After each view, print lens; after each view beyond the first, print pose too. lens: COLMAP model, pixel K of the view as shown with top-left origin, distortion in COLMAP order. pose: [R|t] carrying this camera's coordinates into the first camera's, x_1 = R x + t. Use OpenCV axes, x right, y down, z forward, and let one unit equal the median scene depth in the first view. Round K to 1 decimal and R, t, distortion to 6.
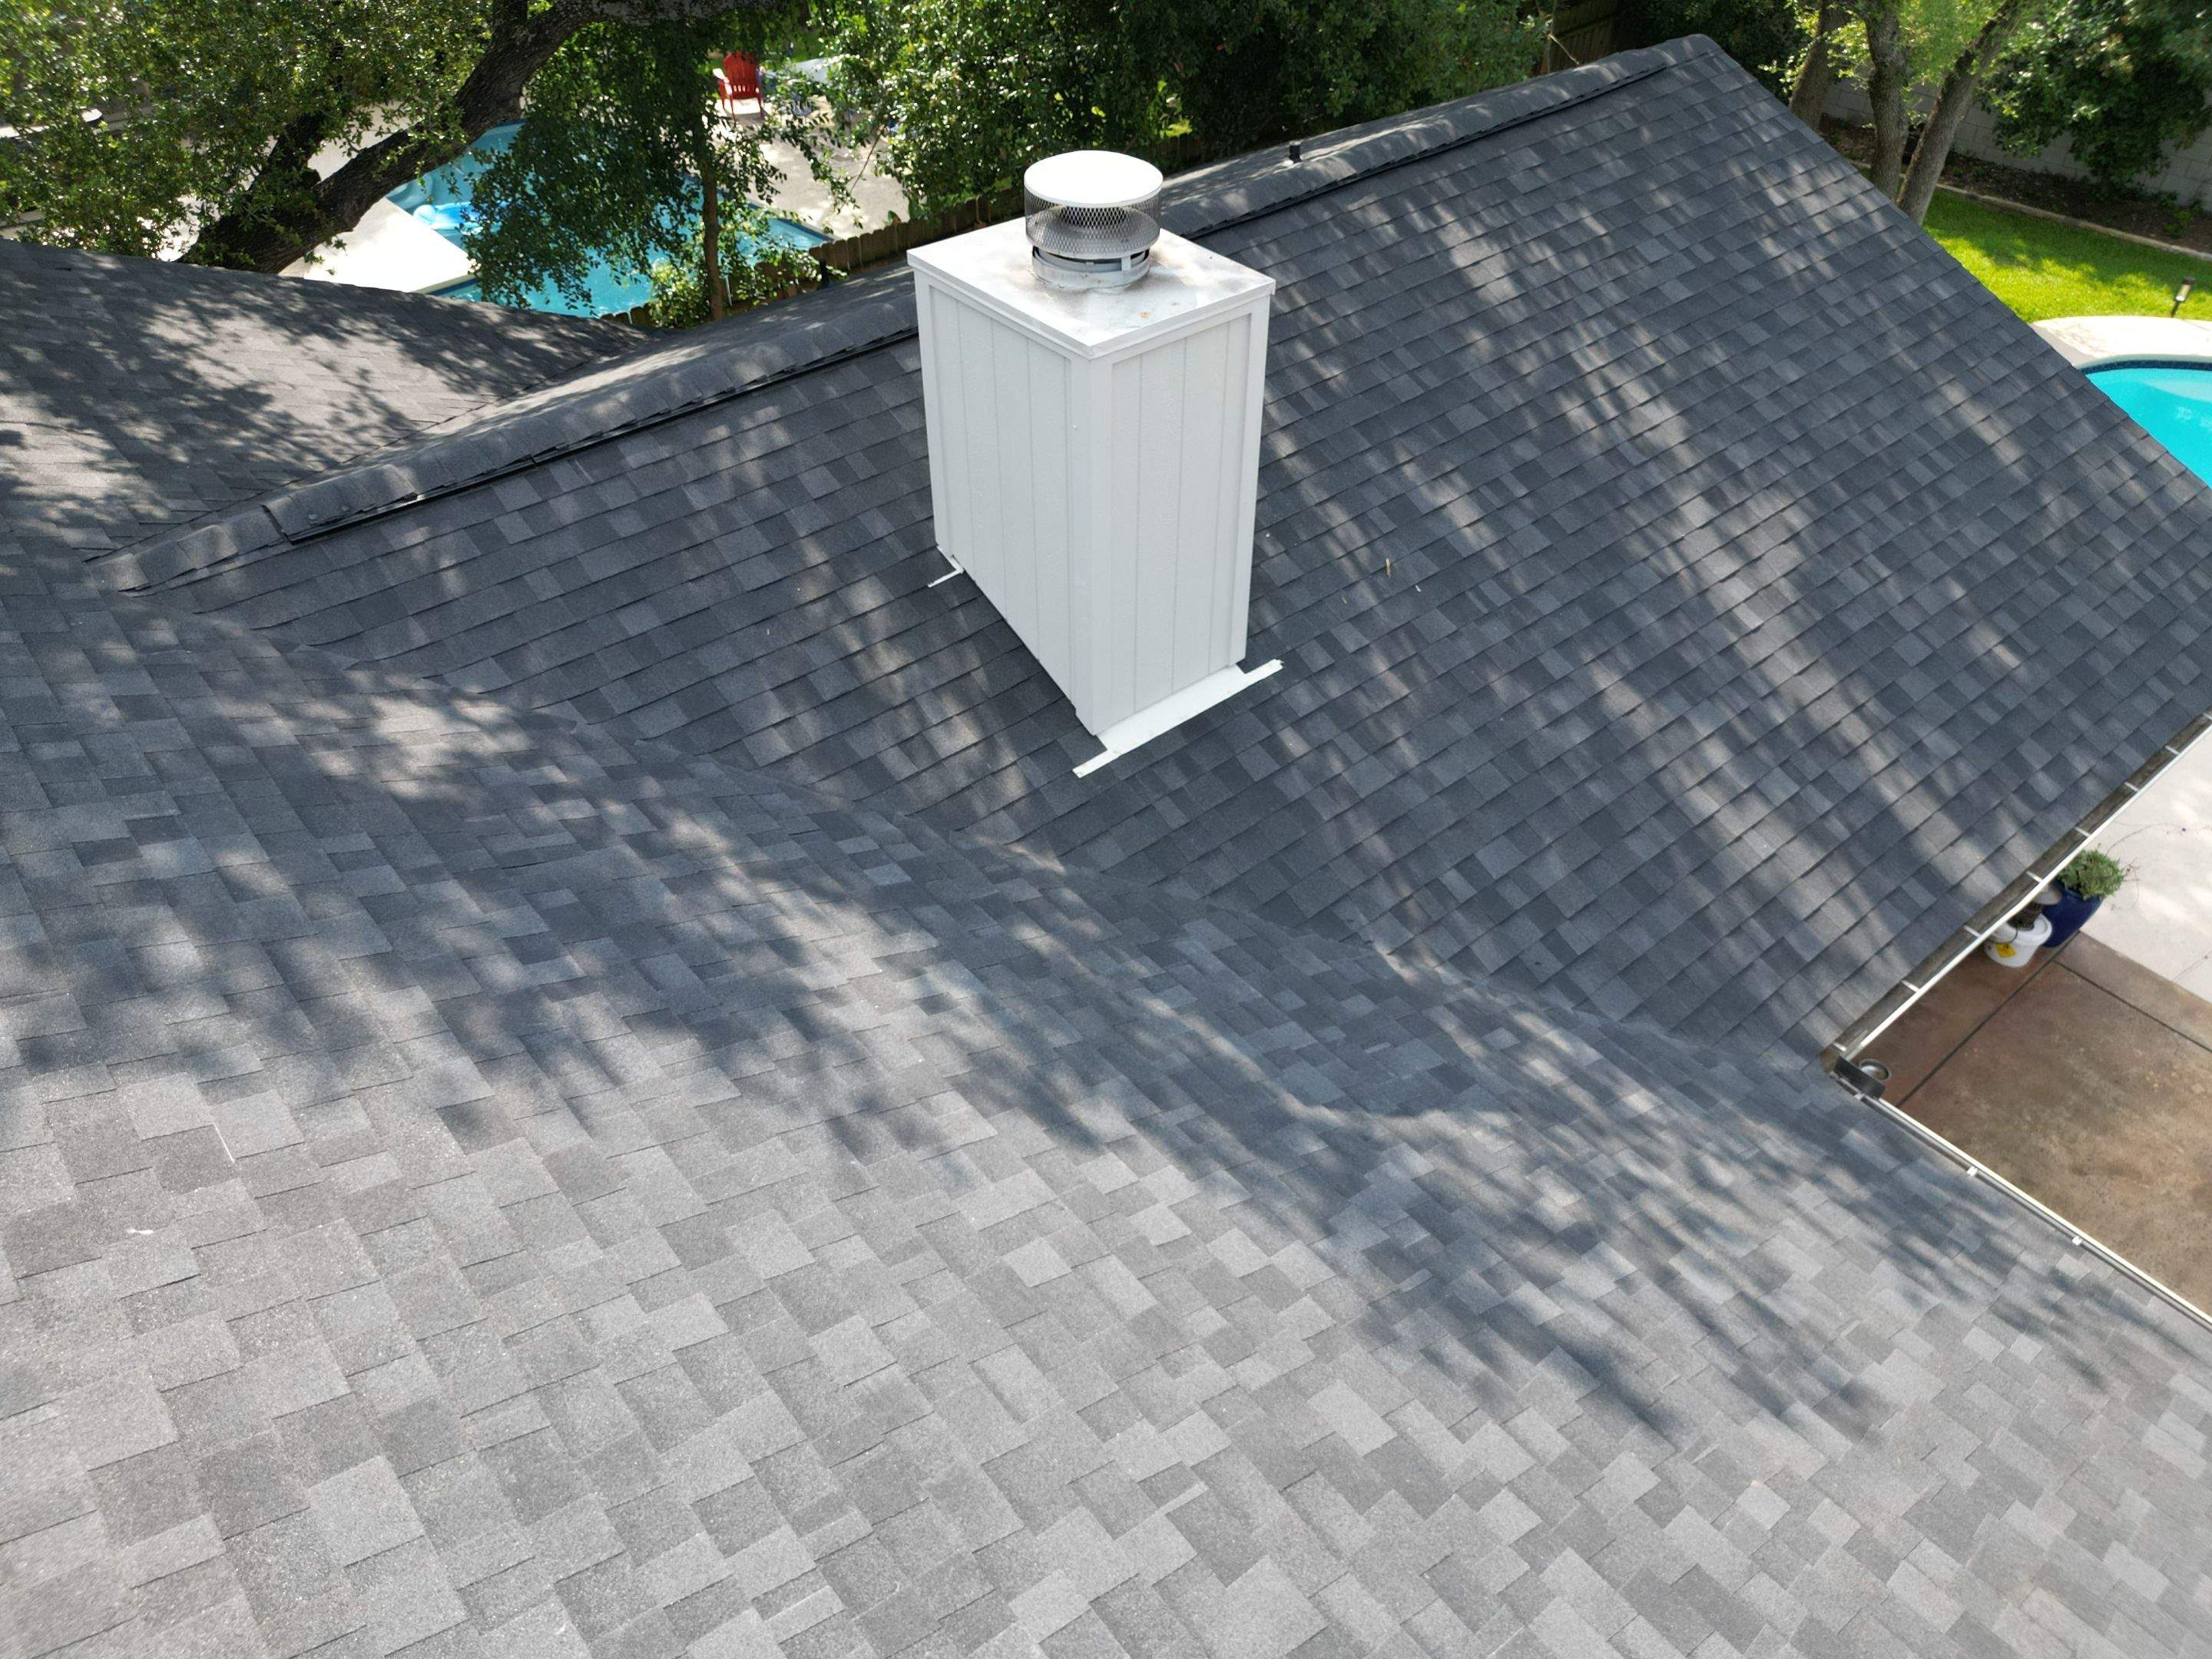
lens RADIAL K [[1553.3, 0, 1100.9], [0, 1553.3, 821.6], [0, 0, 1]] dist [0.058992, -0.050653]
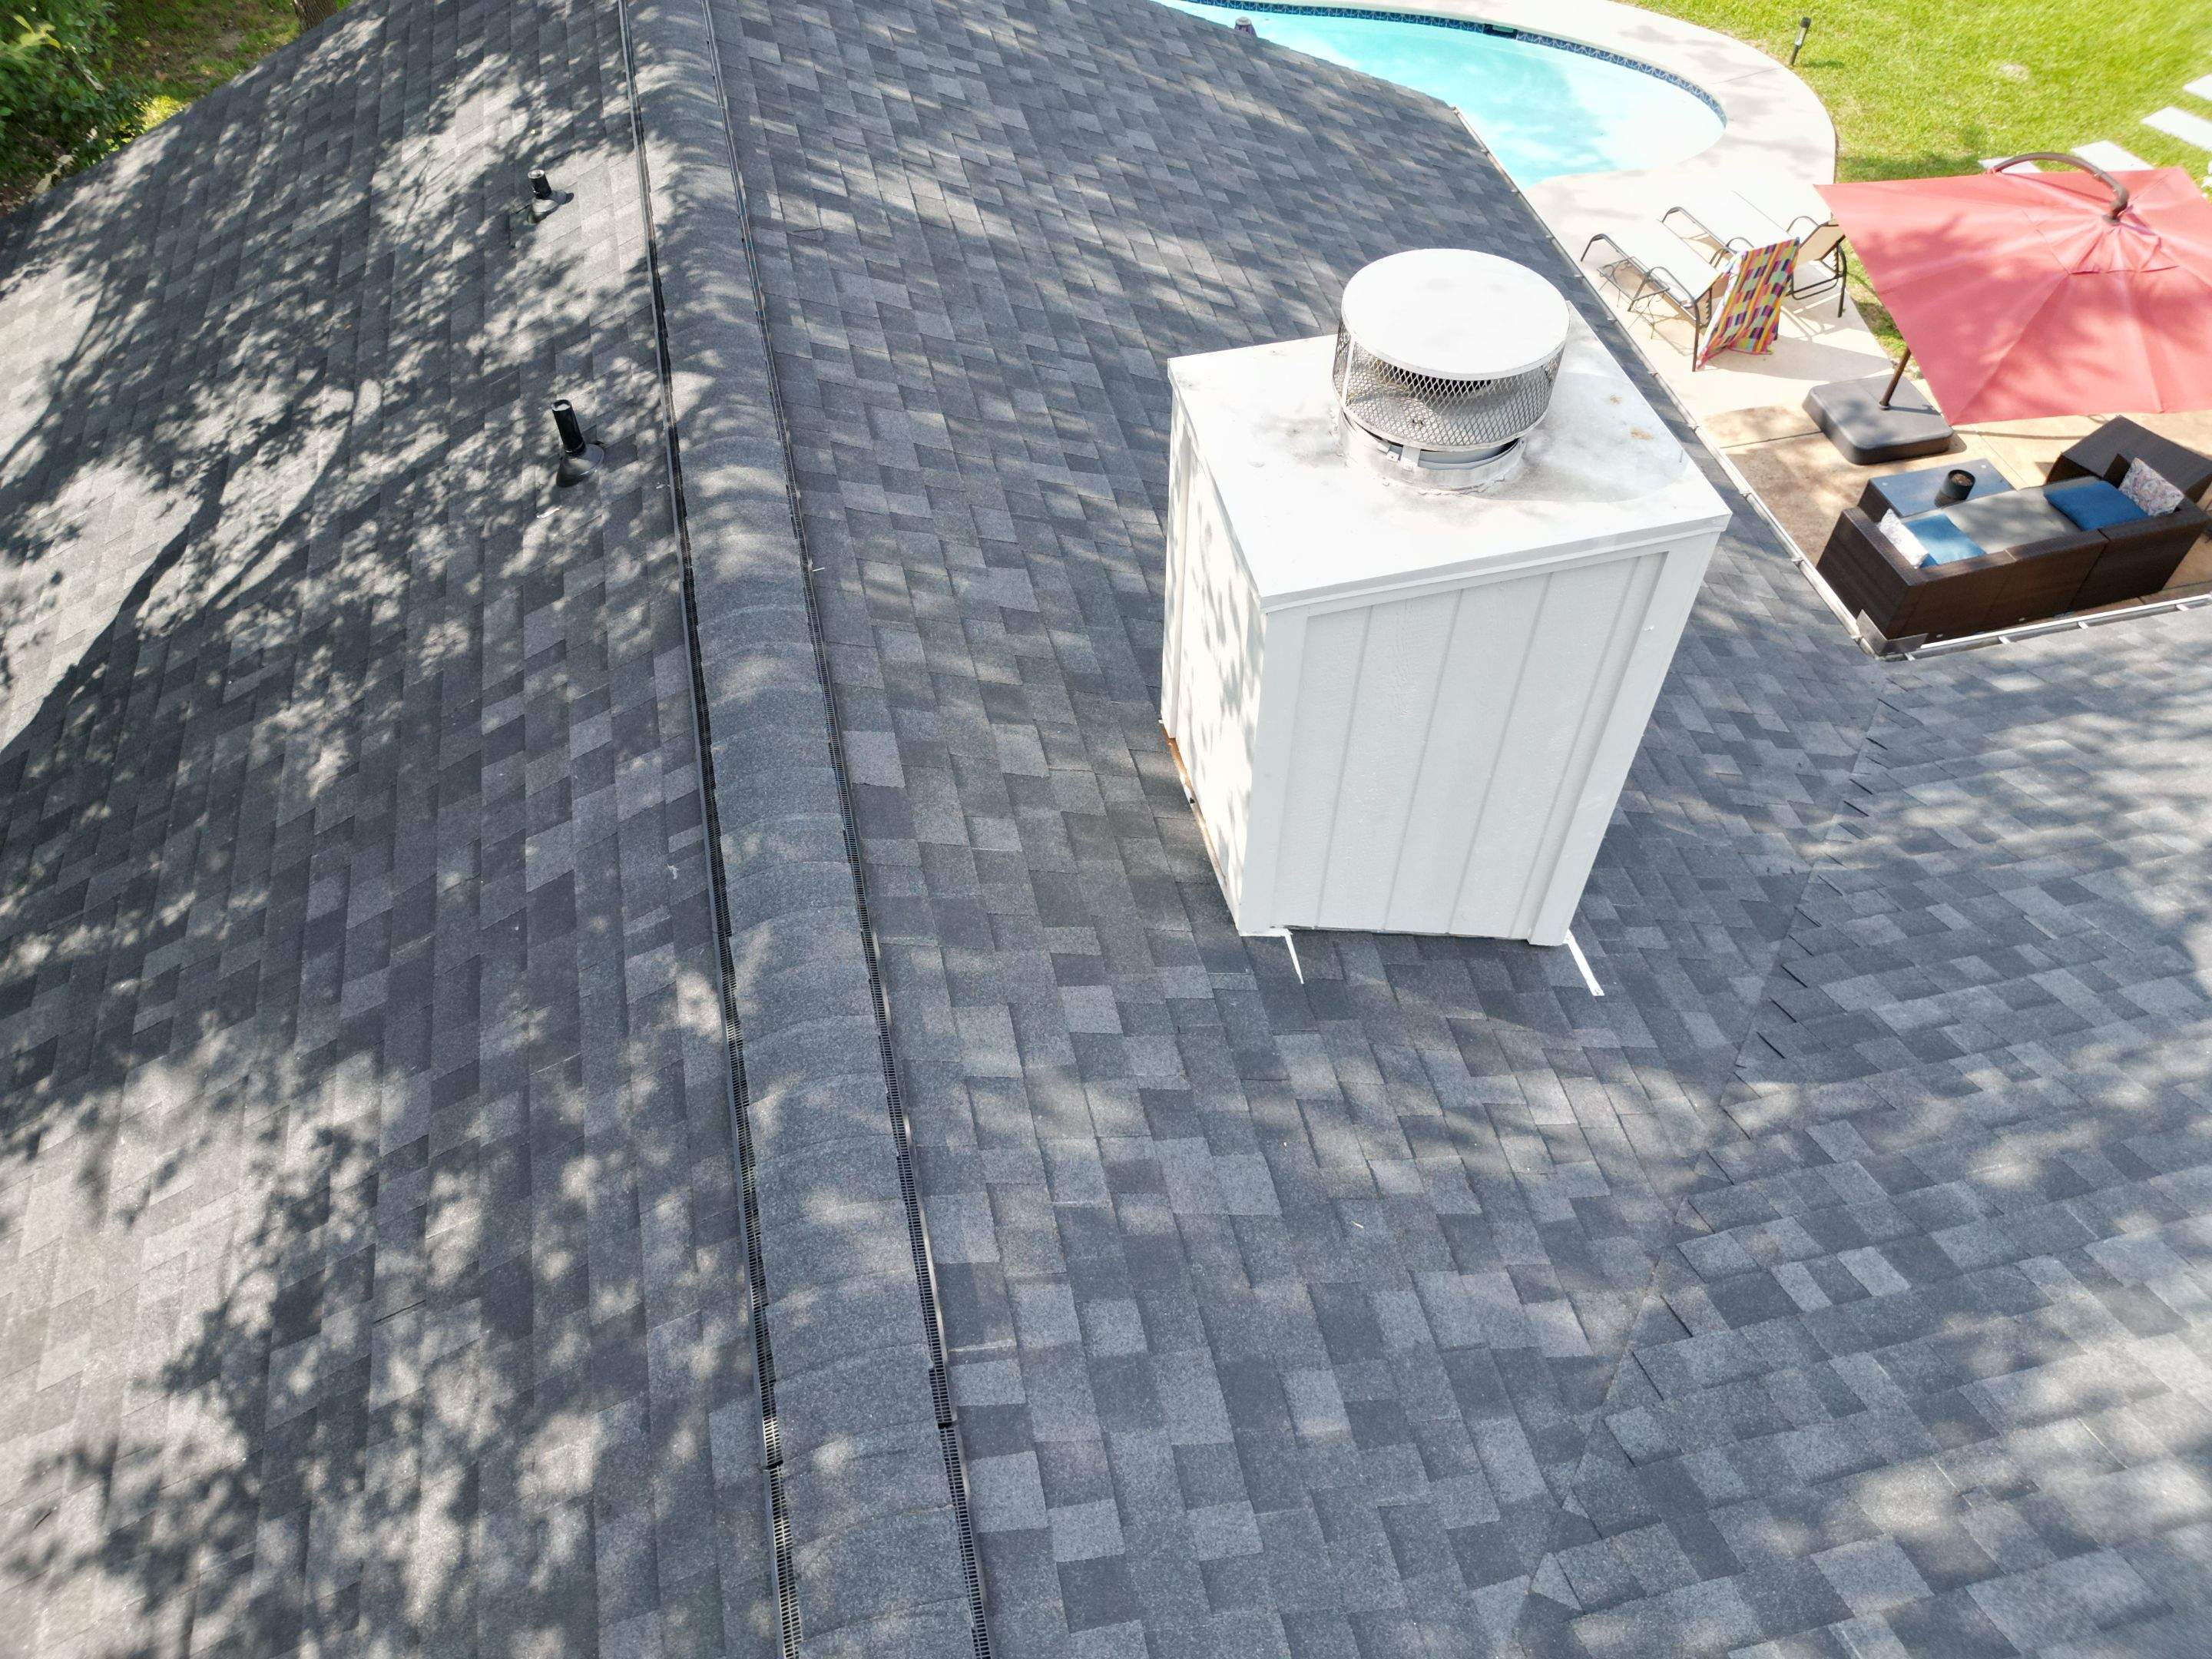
lens RADIAL K [[1553.3, 0, 1112.3], [0, 1553.3, 834.3], [0, 0, 1]] dist [0.058992, -0.050653]
pose [[0.442397, -0.693893, 0.568152, -0.419952], [0.595063, 0.701091, 0.392901, -0.444672], [-0.670958, 0.164268, 0.723071, 0.513514]]
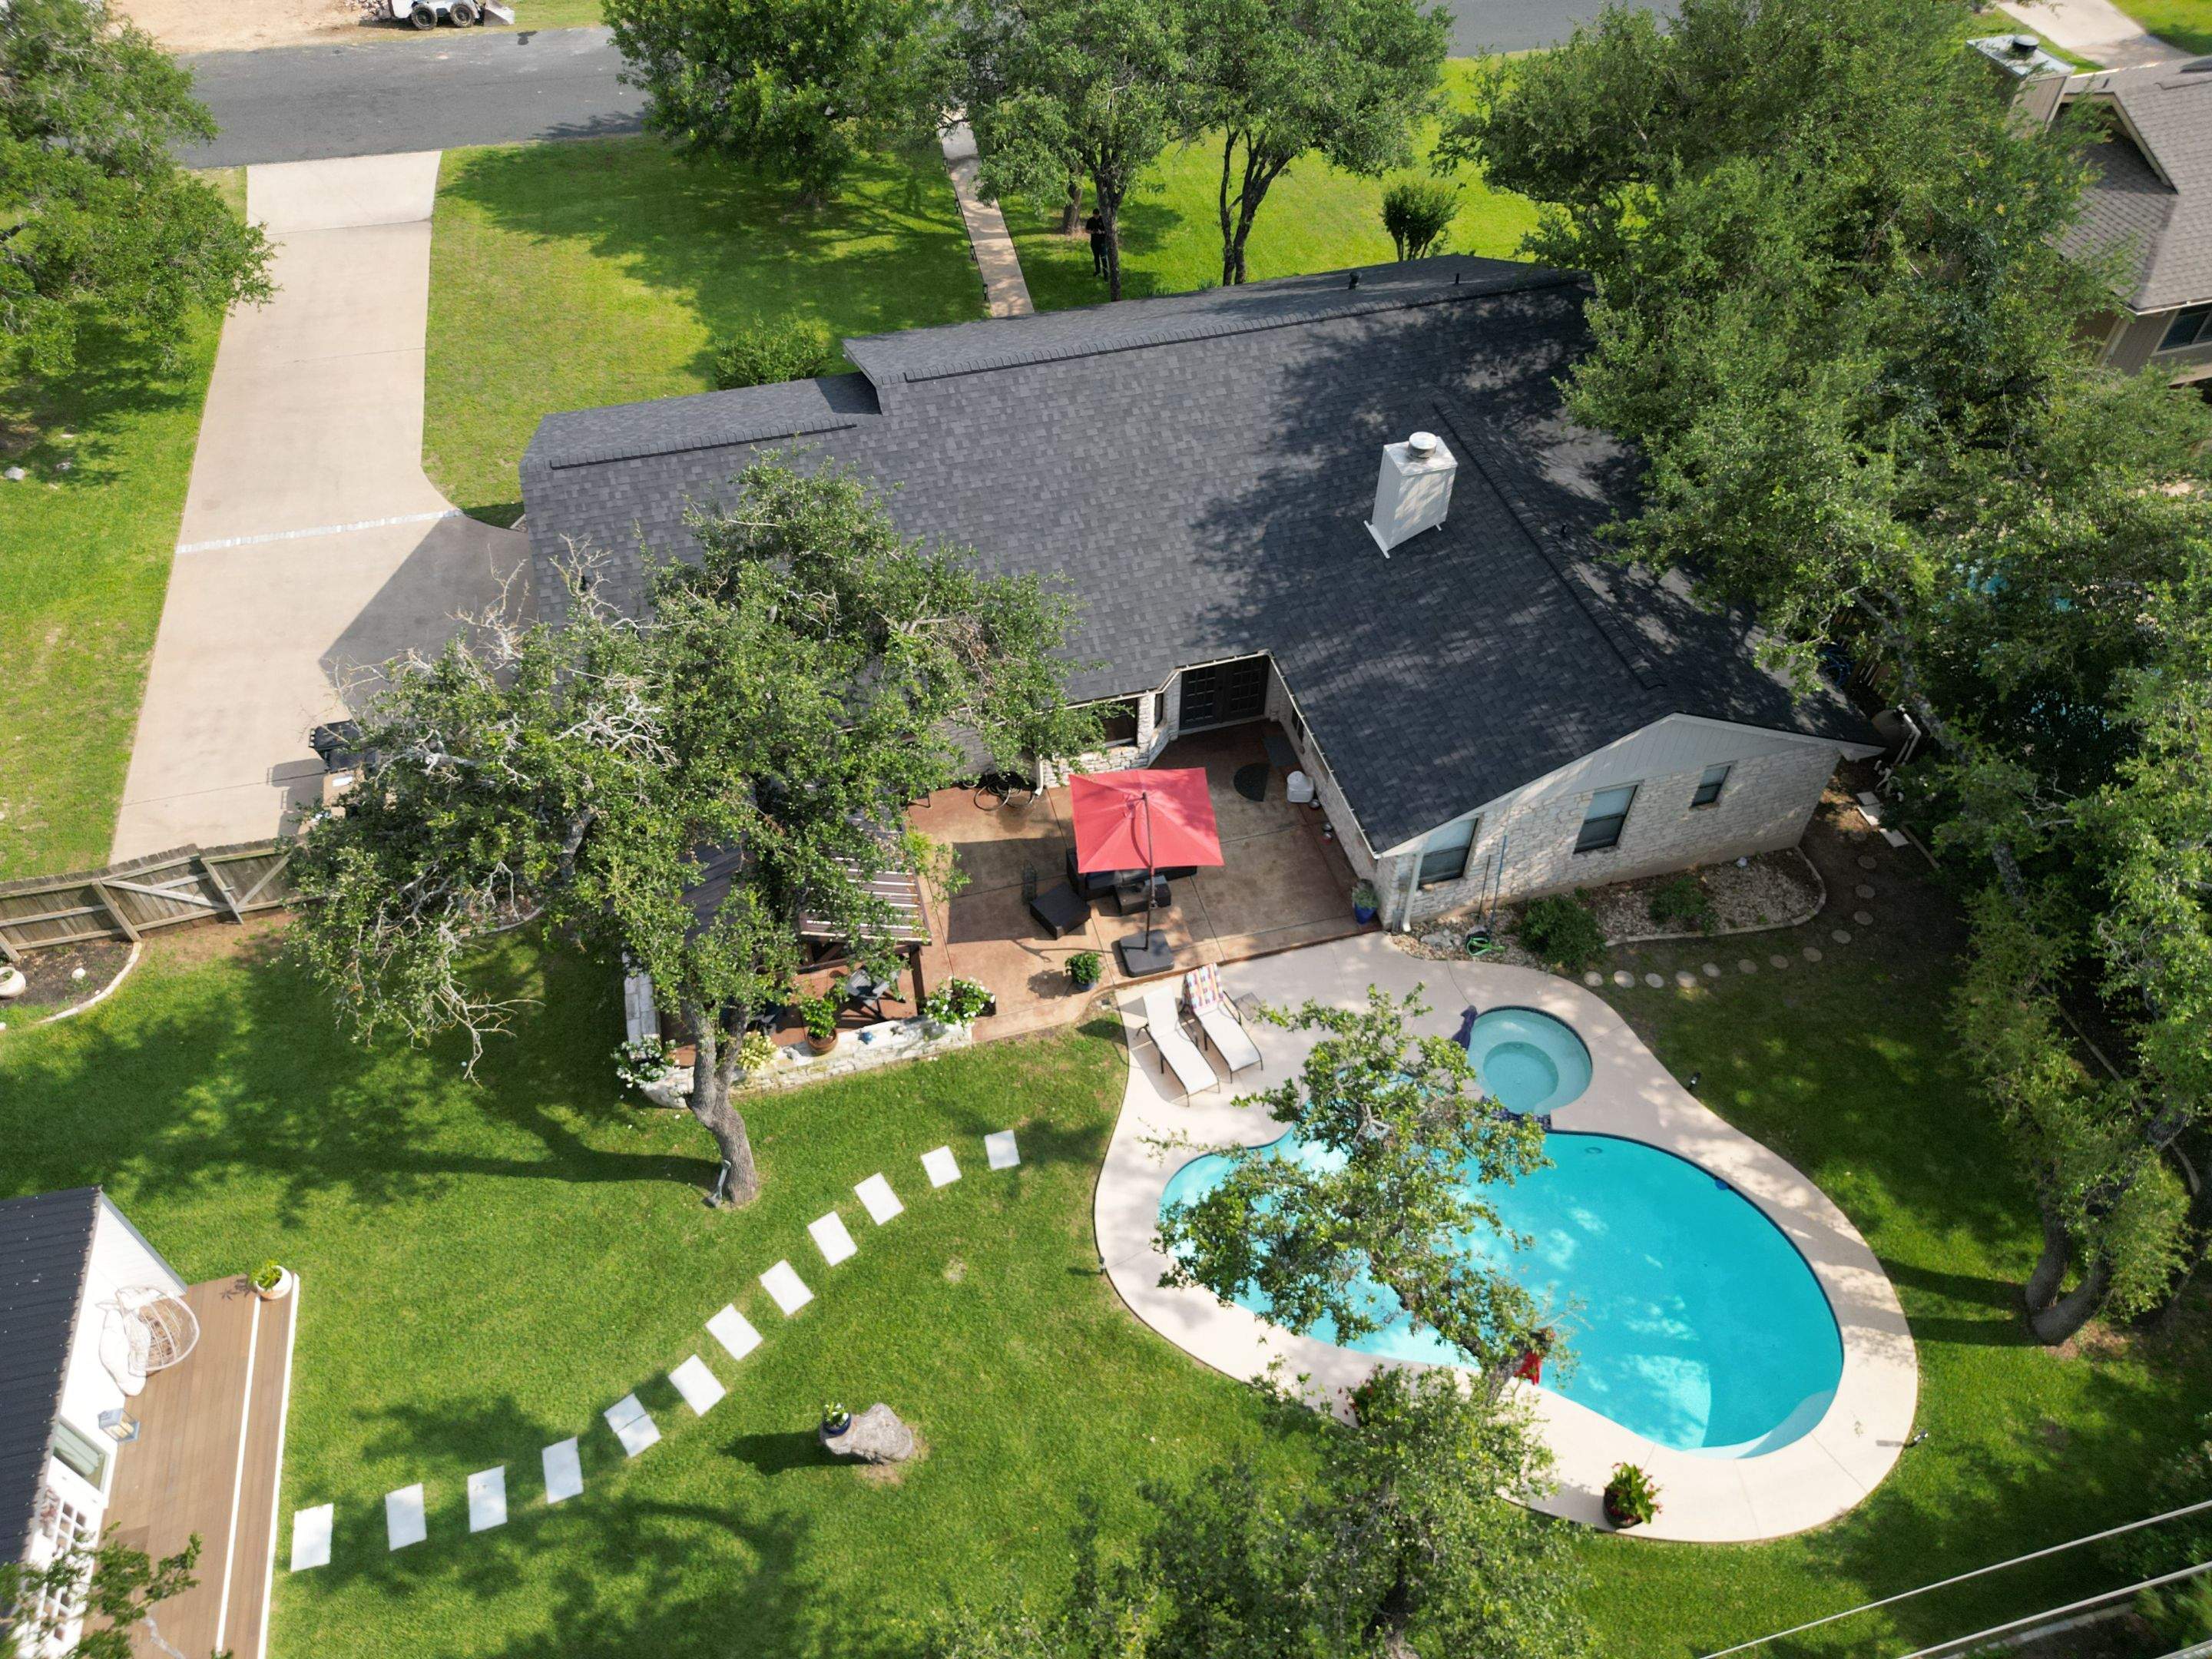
lens RADIAL K [[1553.3, 0, 1104.7], [0, 1553.3, 835.2], [0, 0, 1]] dist [0.058992, -0.050653]
pose [[-0.415051, 0.681212, -0.603061, 3.237603], [-0.601574, 0.291781, 0.743621, -2.374483], [0.682526, 0.671427, 0.288695, -0.218243]]
